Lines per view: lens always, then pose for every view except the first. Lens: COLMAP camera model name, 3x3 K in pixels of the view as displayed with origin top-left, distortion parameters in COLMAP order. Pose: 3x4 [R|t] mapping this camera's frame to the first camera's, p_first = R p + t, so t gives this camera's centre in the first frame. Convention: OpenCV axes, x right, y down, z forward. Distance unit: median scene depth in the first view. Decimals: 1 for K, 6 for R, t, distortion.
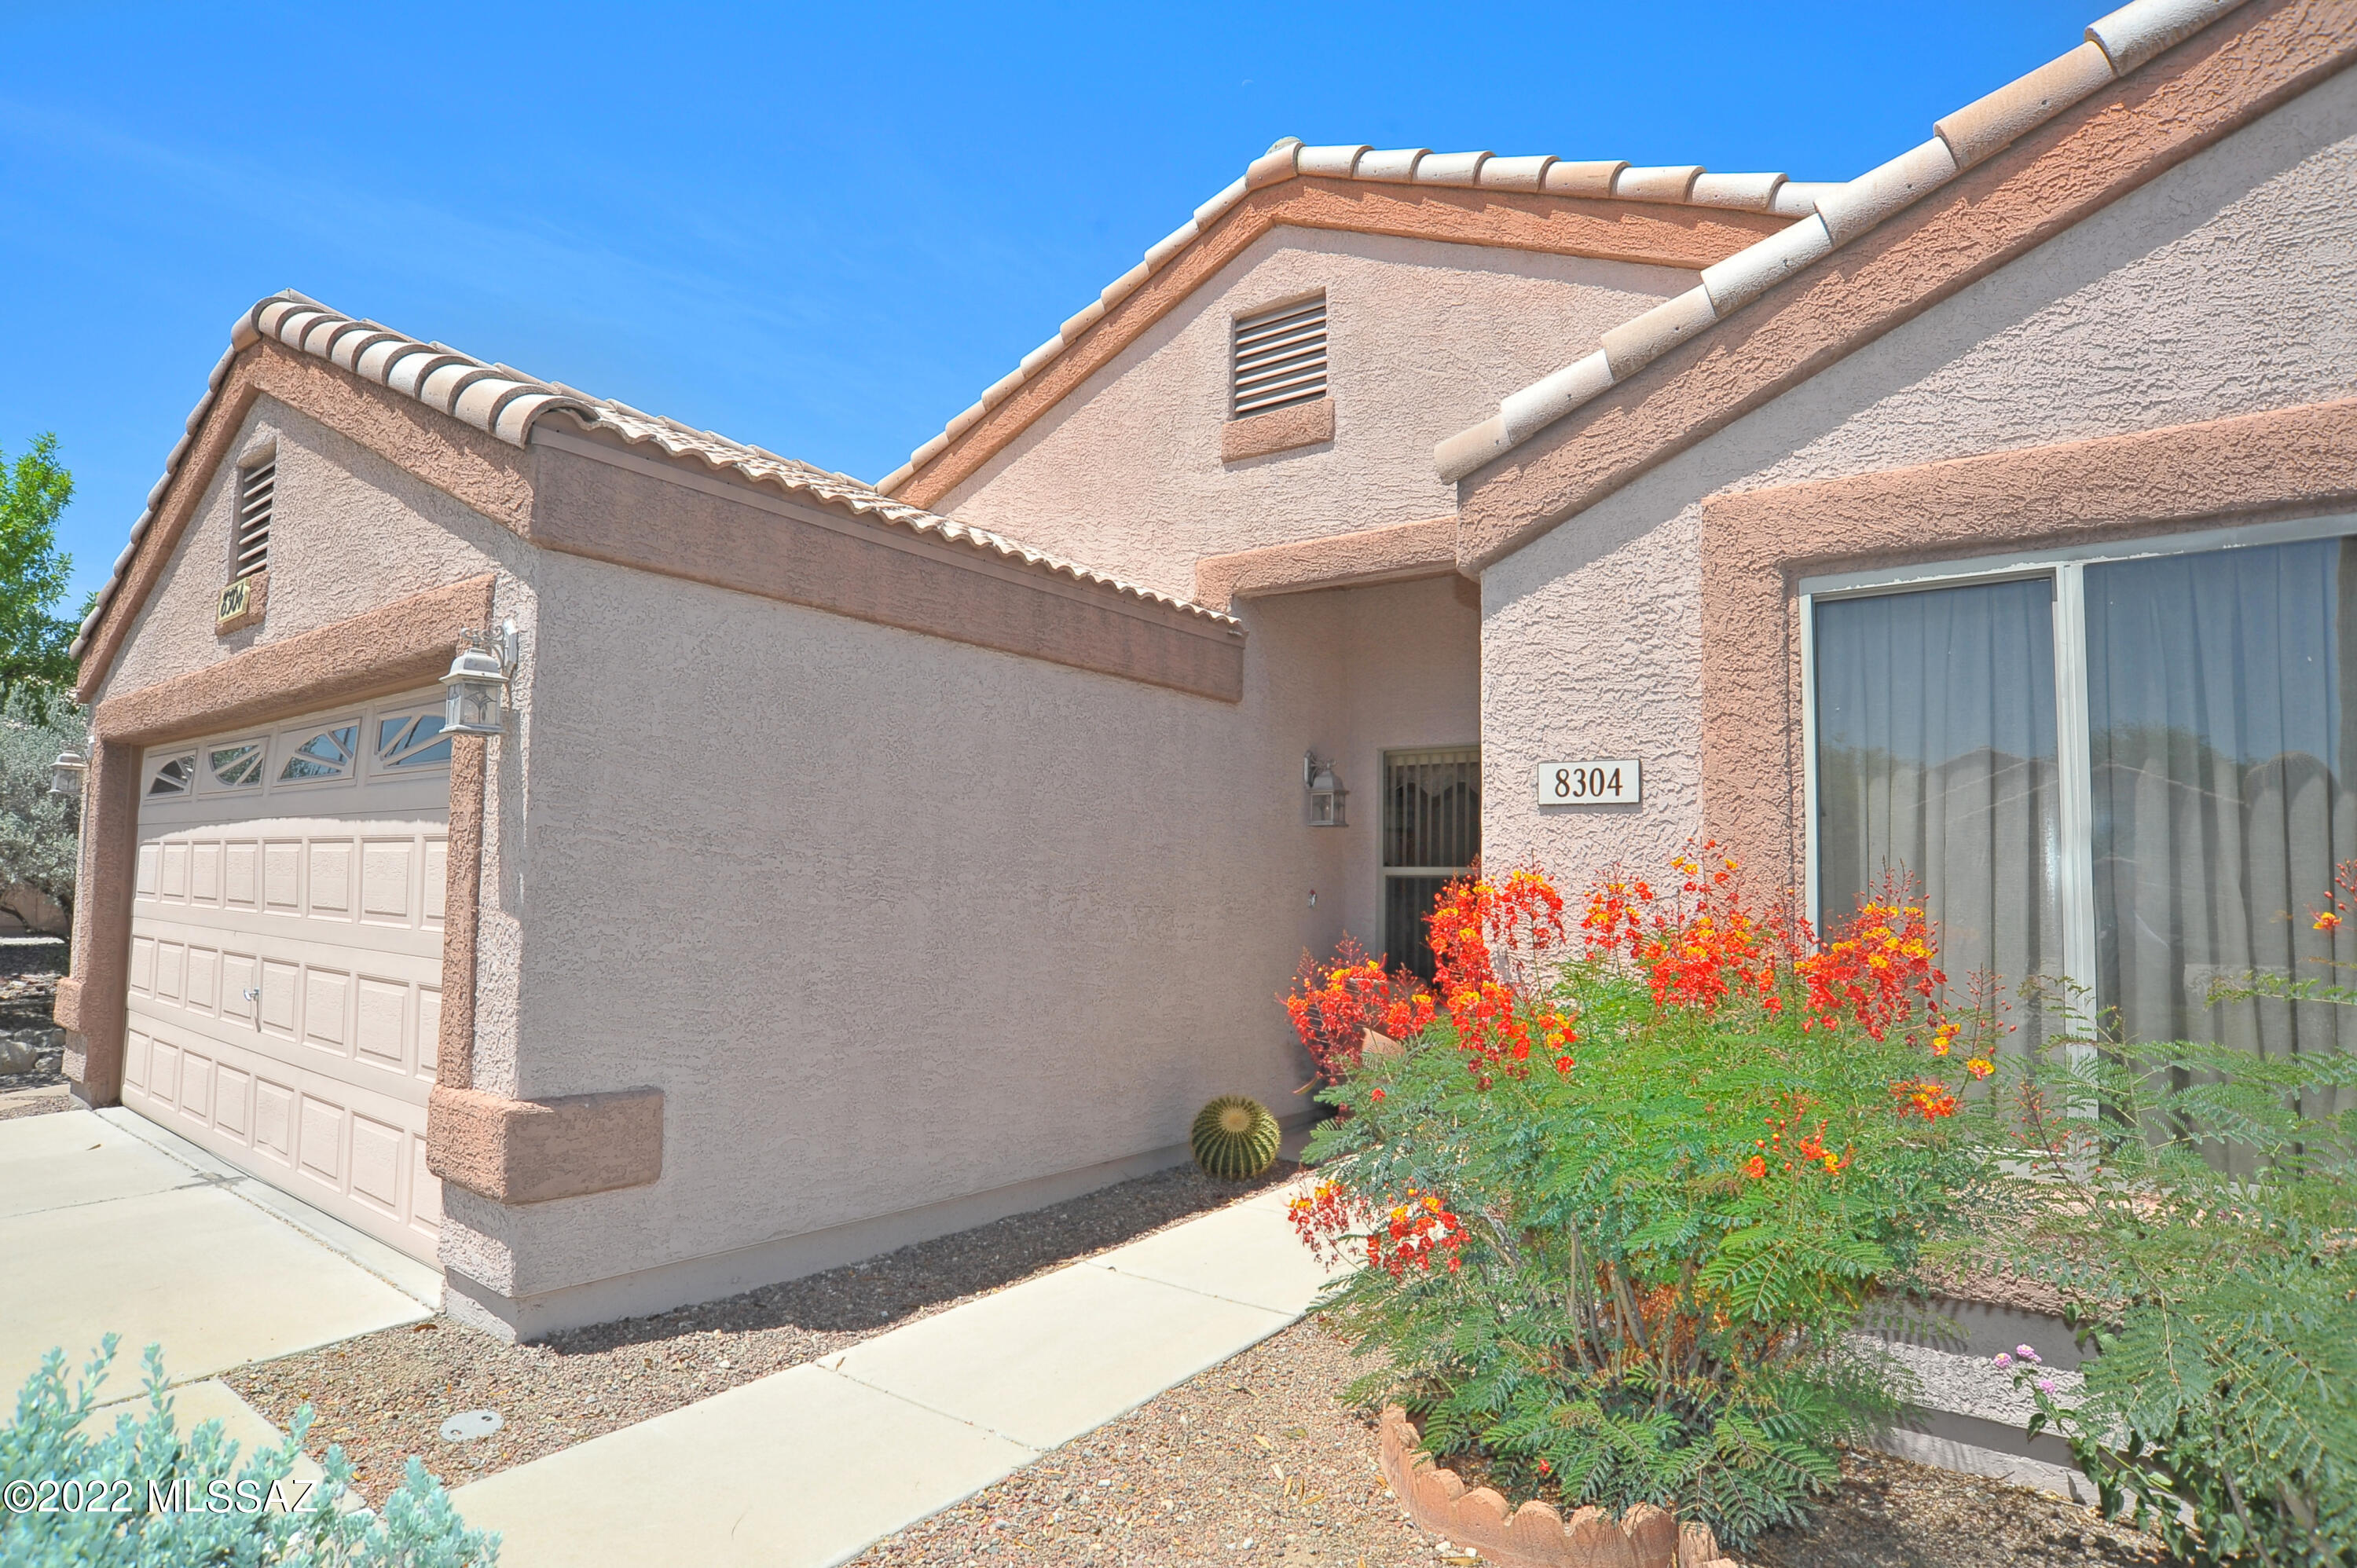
lens RADIAL K [[1238.6, 0, 1185.0], [0, 1238.6, 803.8], [0, 0, 1]] dist [-0.050817, 0.005539]
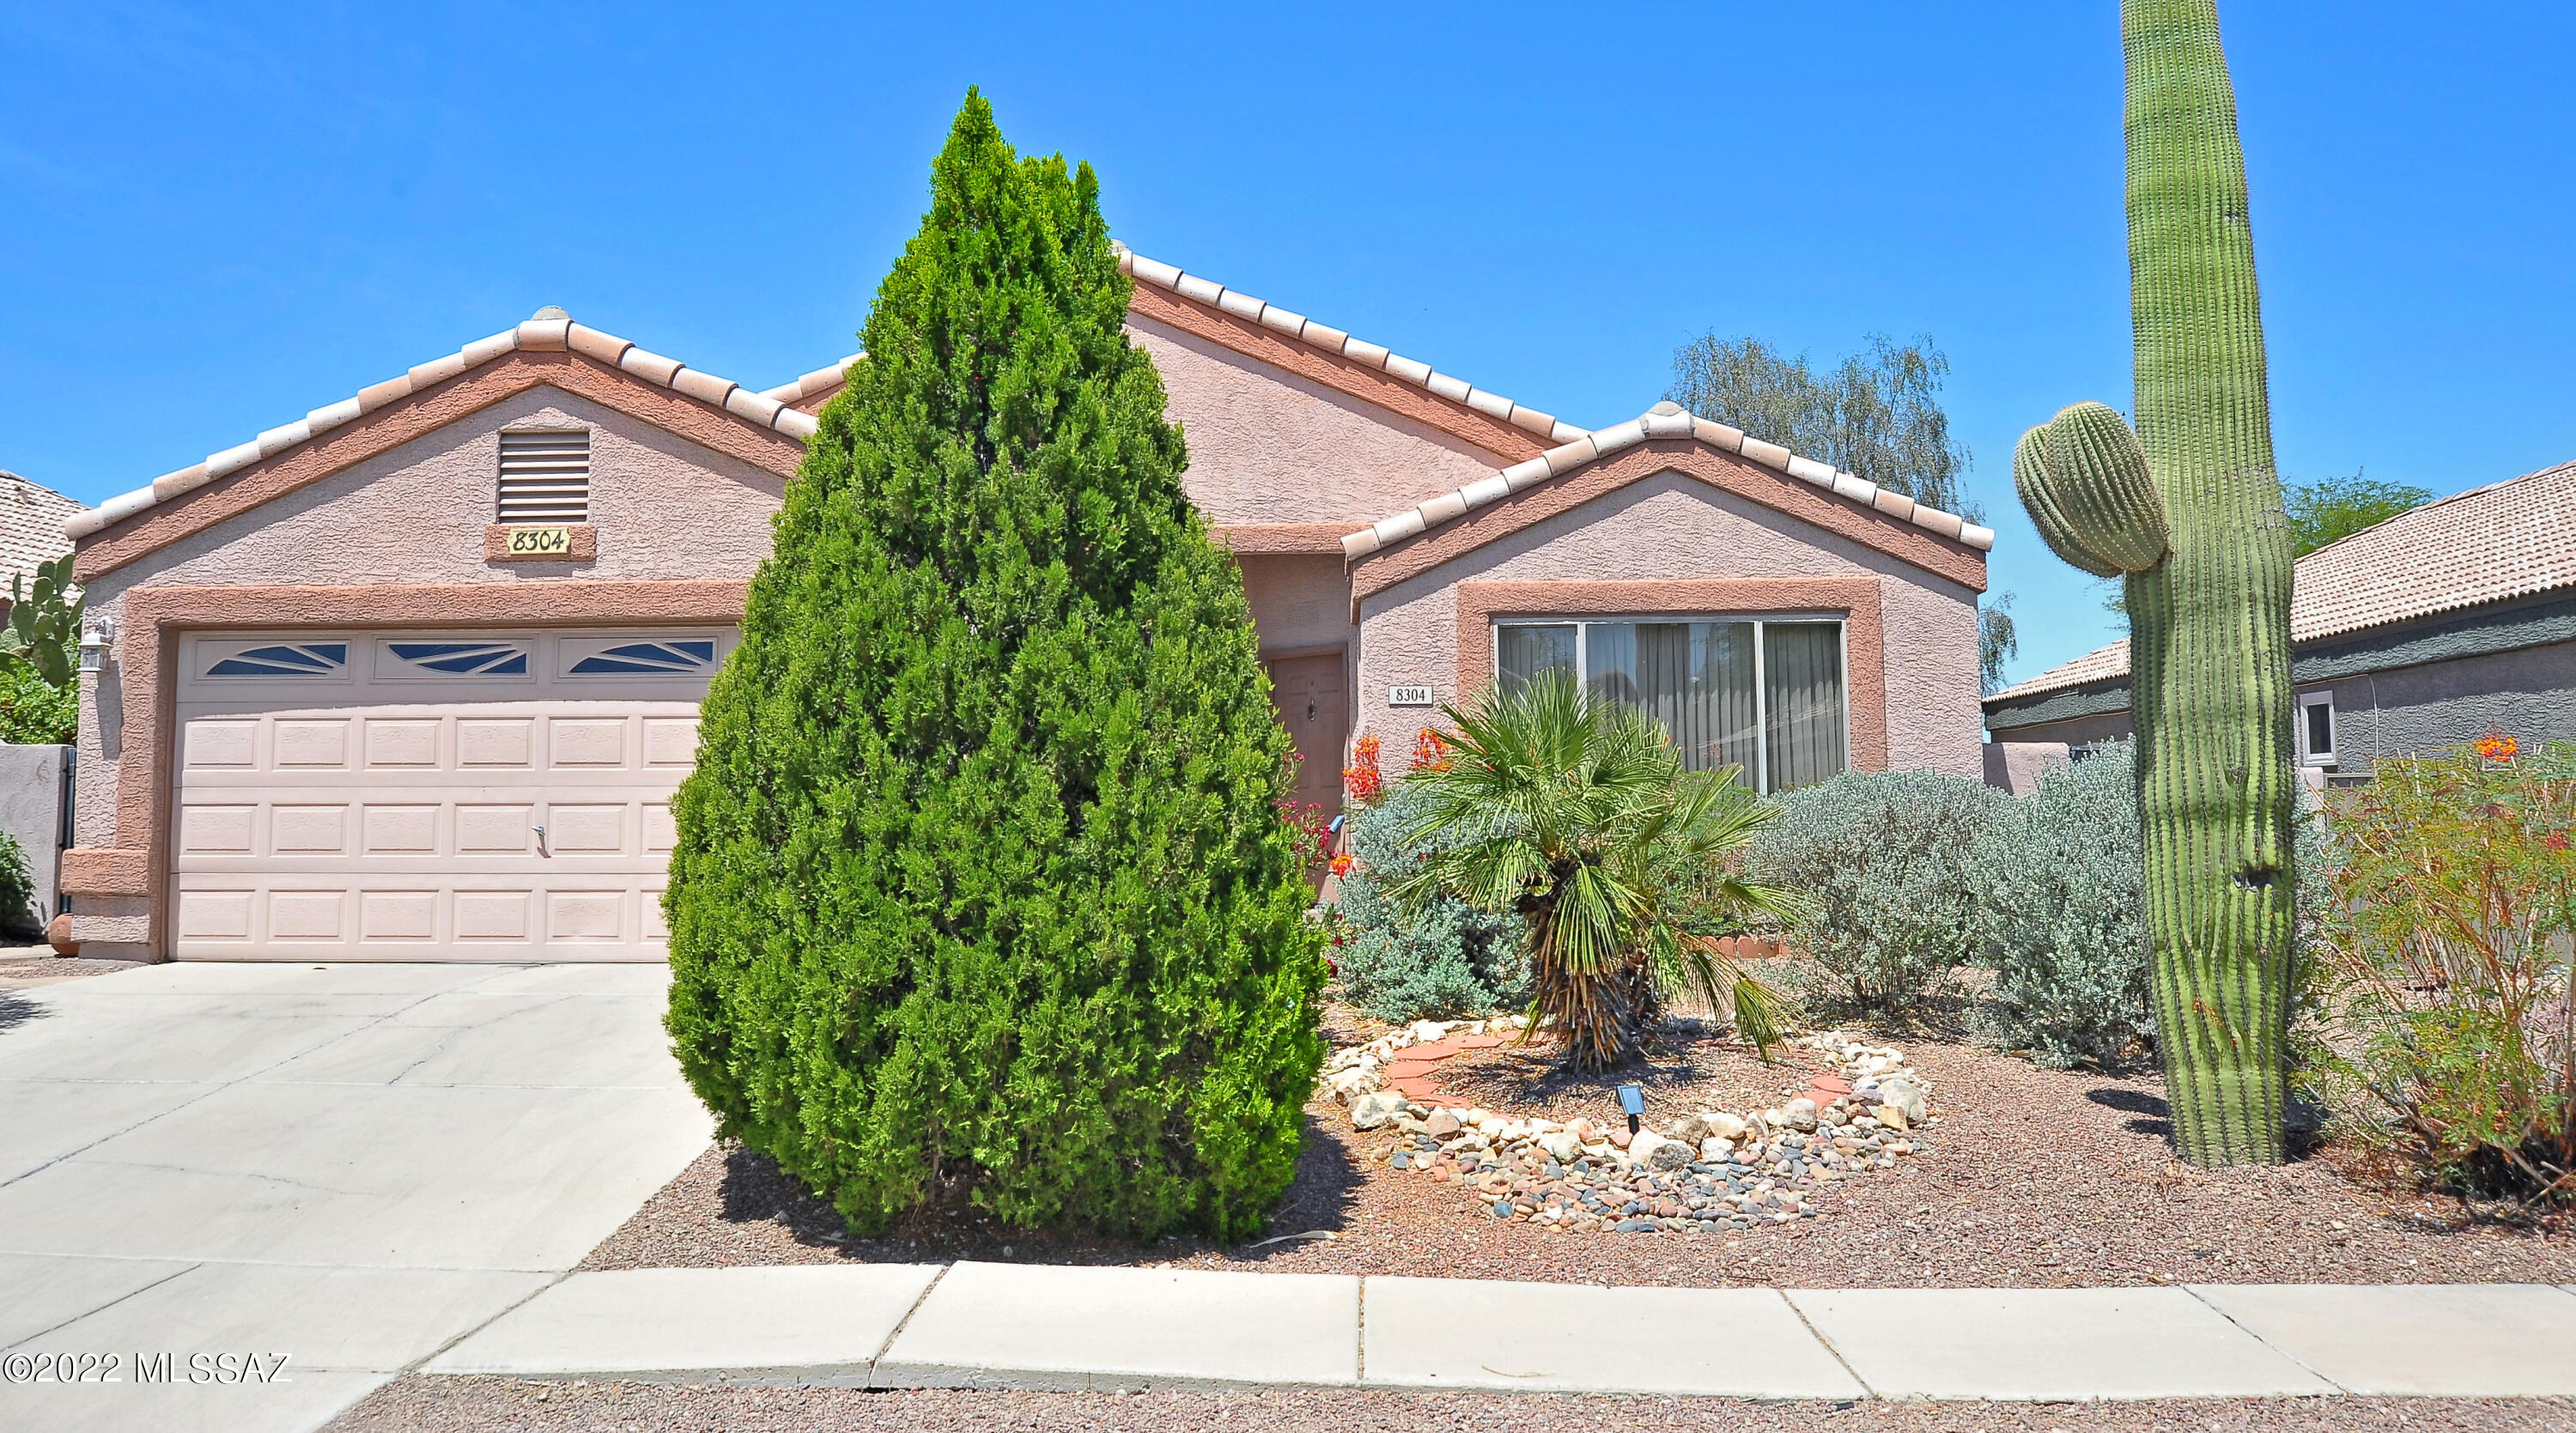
lens RADIAL K [[2082.5, 0, 1273.3], [0, 2082.5, 702.2], [0, 0, 1]] dist [-0.000387, -0.002589]
pose [[0.818227, 0.010531, 0.574799, -2.190174], [-0.017865, 0.999815, 0.007113, -0.026759], [-0.574618, -0.016089, 0.818264, -2.130708]]
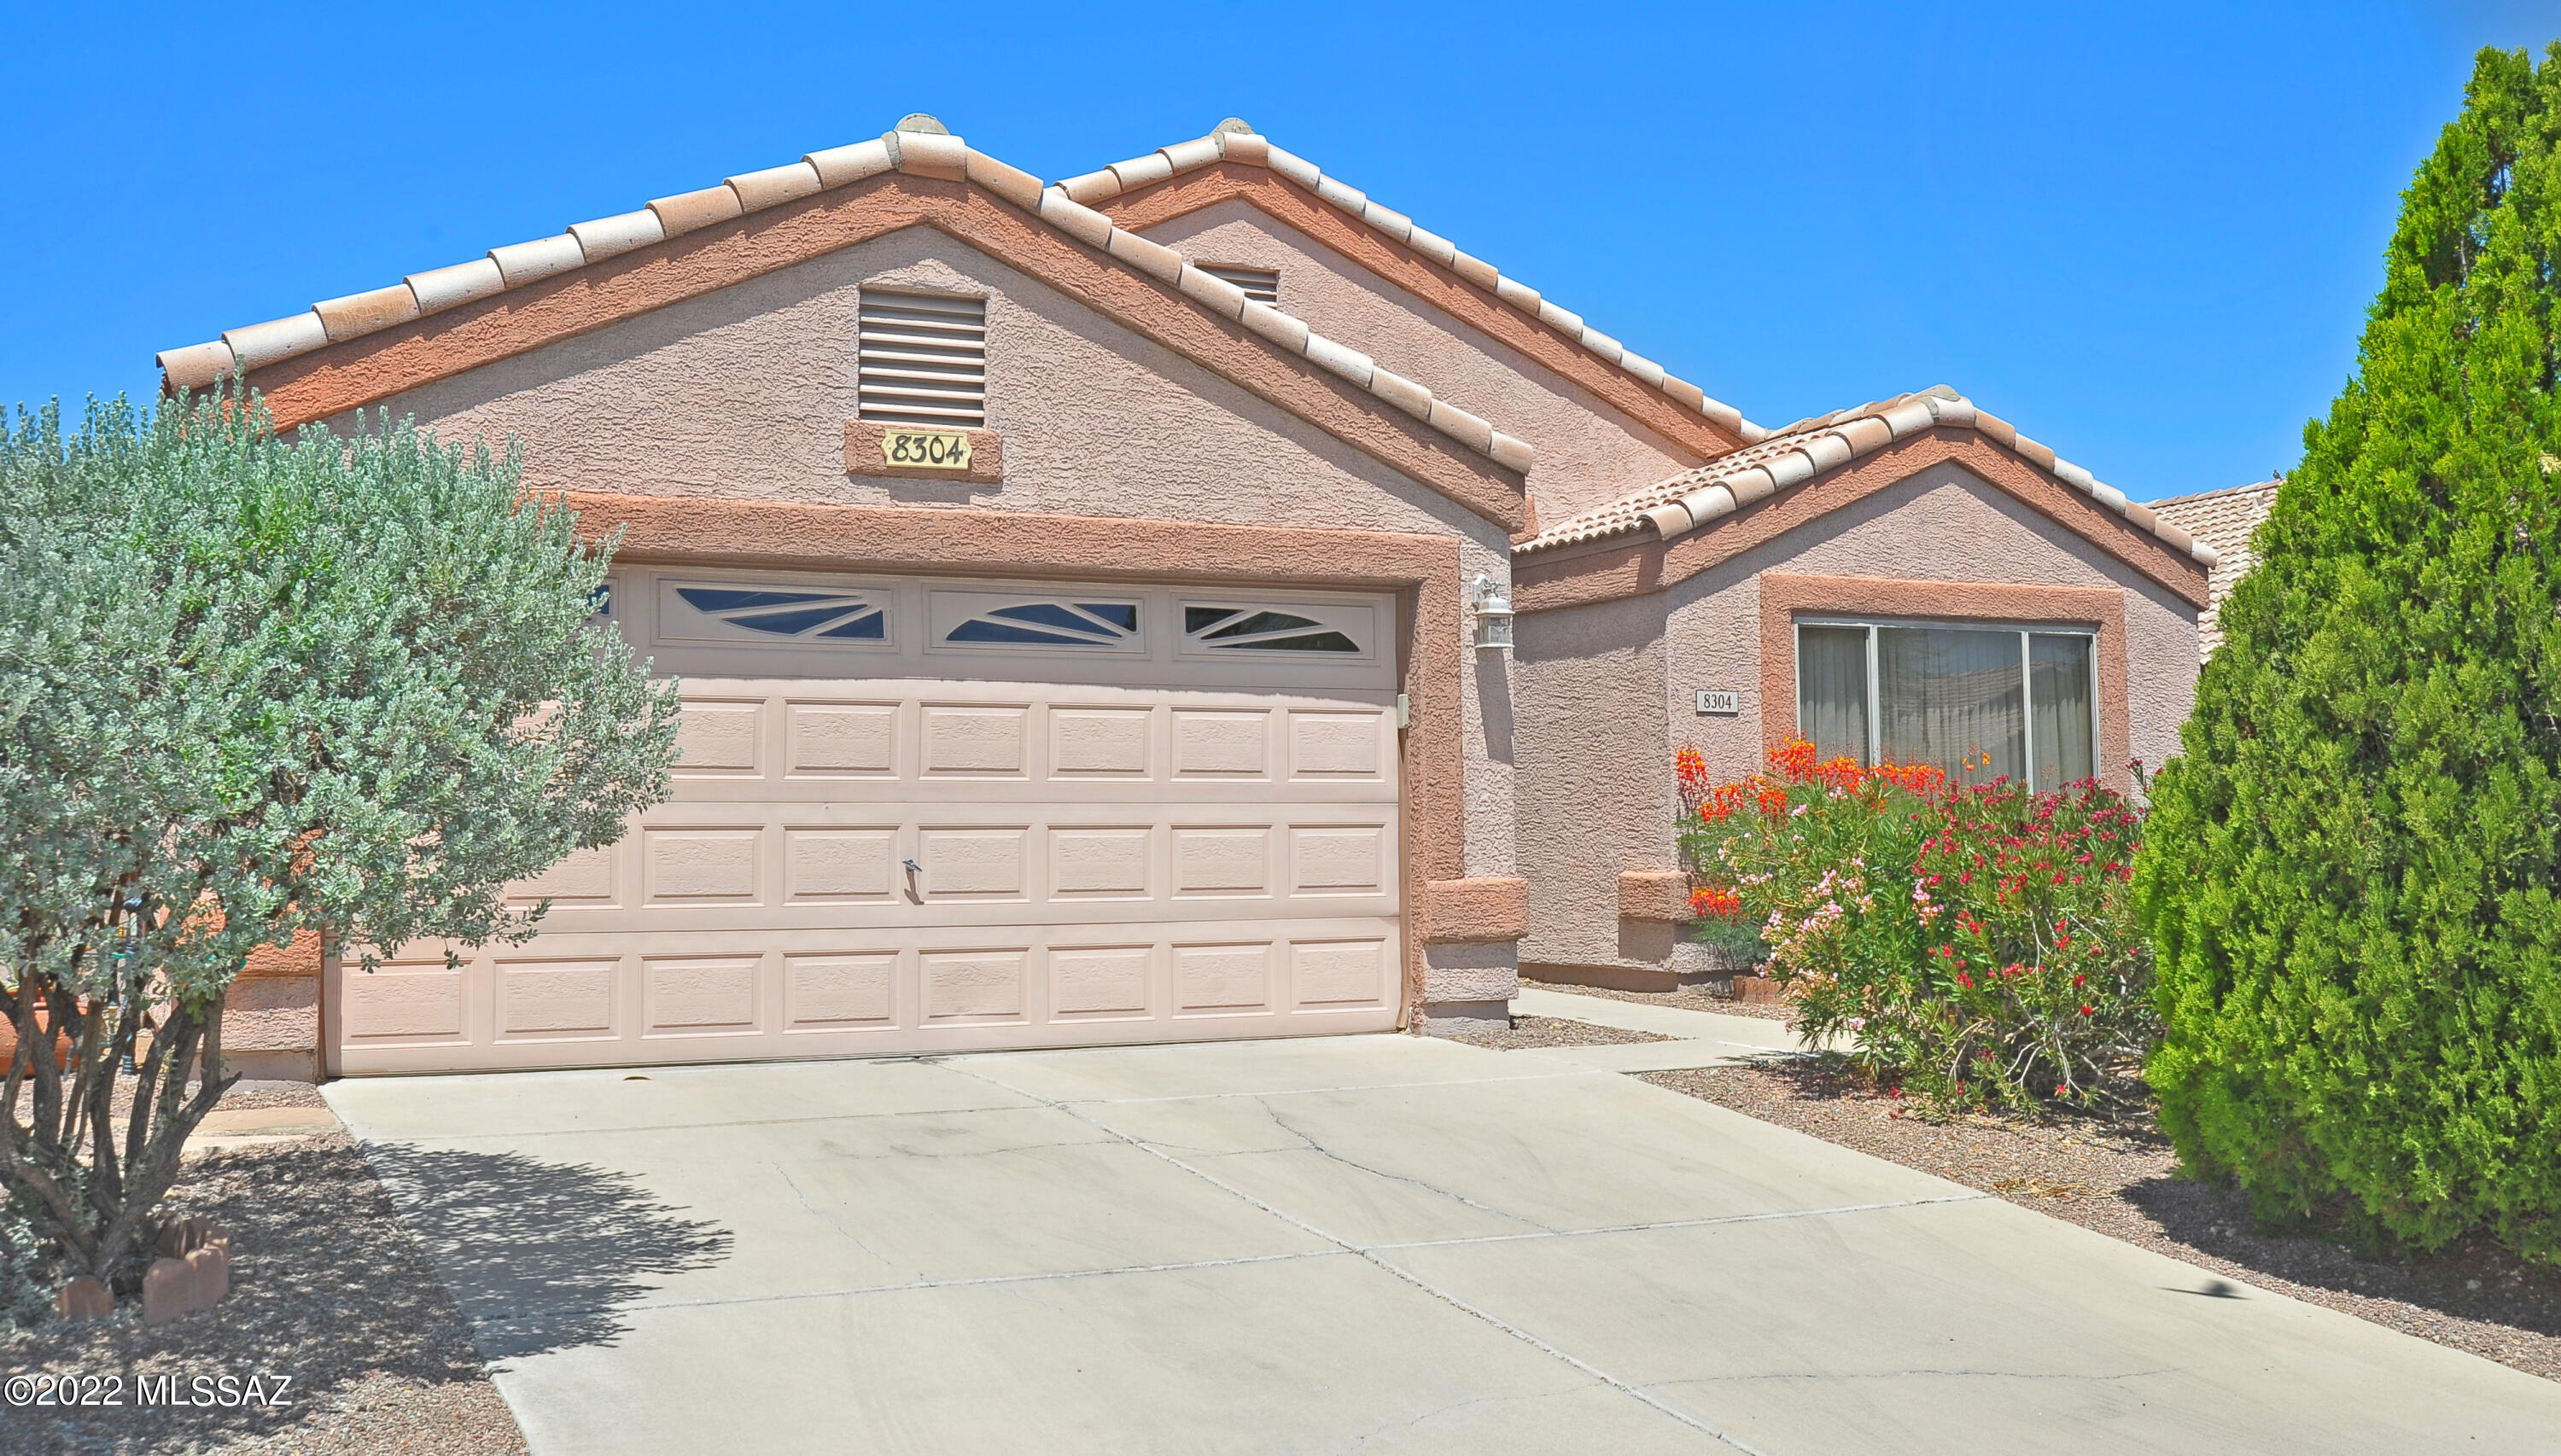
lens RADIAL K [[2403.9, 0, 1291.1], [0, 2403.9, 725.8], [0, 0, 1]] dist [-0.014308, 0.000000]
pose [[0.460536, 0.022489, 0.887356, -3.499296], [-0.041061, 0.999149, -0.004011, 0.067268], [-0.886691, -0.034589, 0.461067, -0.212146]]
